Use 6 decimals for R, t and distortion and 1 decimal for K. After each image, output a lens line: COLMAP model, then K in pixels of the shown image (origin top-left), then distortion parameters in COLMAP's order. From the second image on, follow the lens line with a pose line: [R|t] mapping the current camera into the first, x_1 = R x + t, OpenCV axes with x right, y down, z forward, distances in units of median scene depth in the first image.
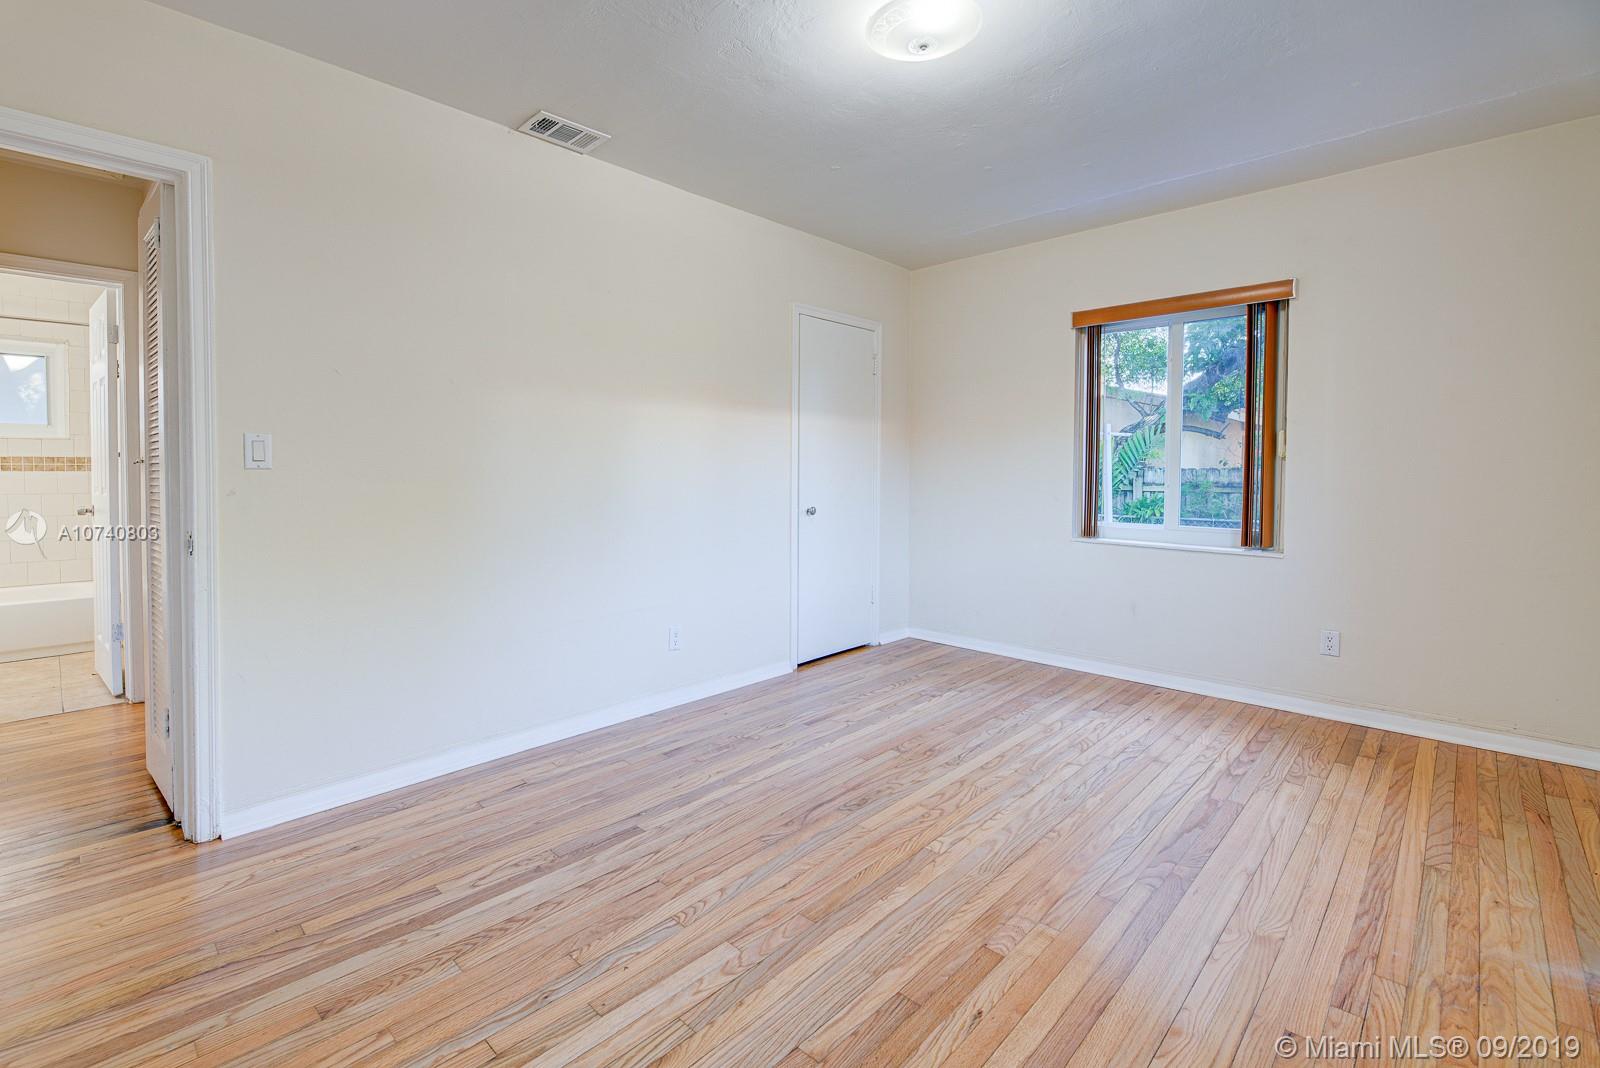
lens RADIAL K [[713.9, 0, 801.9], [0, 713.9, 491.8], [0, 0, 1]] dist [0.000216, -0.000167]
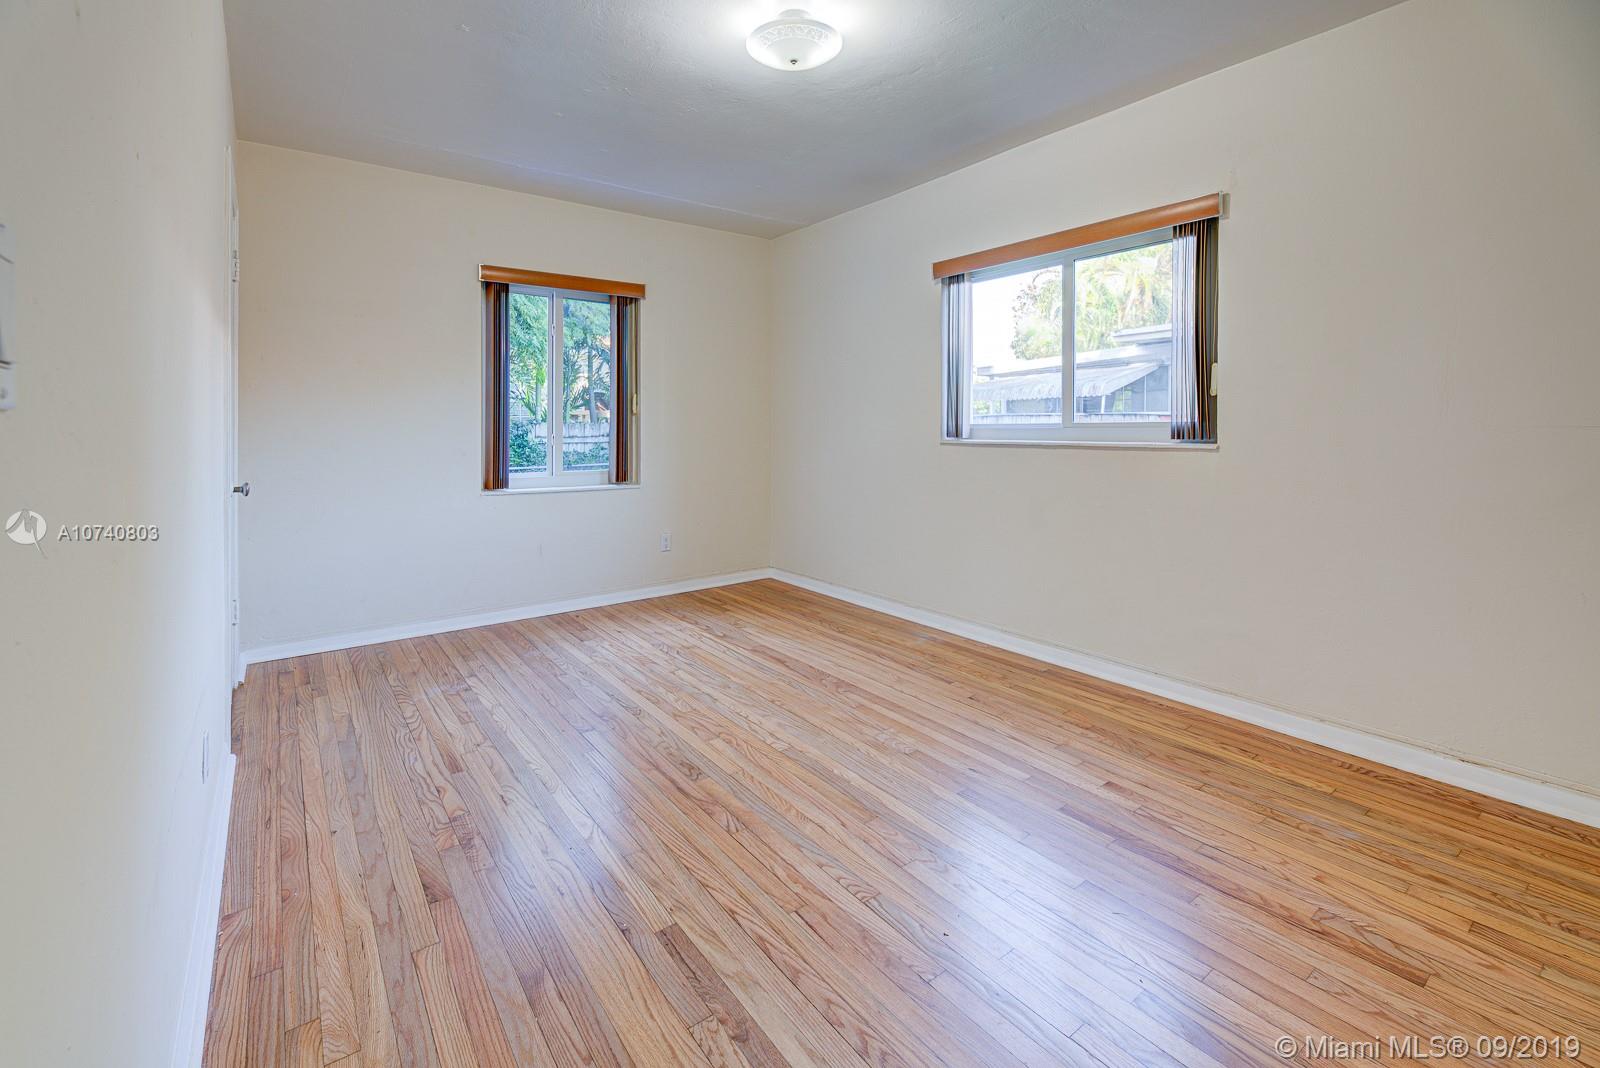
lens RADIAL K [[683.8, 0, 797.5], [0, 683.8, 436.4], [0, 0, 1]] dist [0.000285, -0.000490]
pose [[0.169947, -0.017368, 0.985300, -0.770346], [0.034154, 0.999348, 0.011725, -0.013625], [-0.984861, 0.031659, 0.170429, 0.666387]]
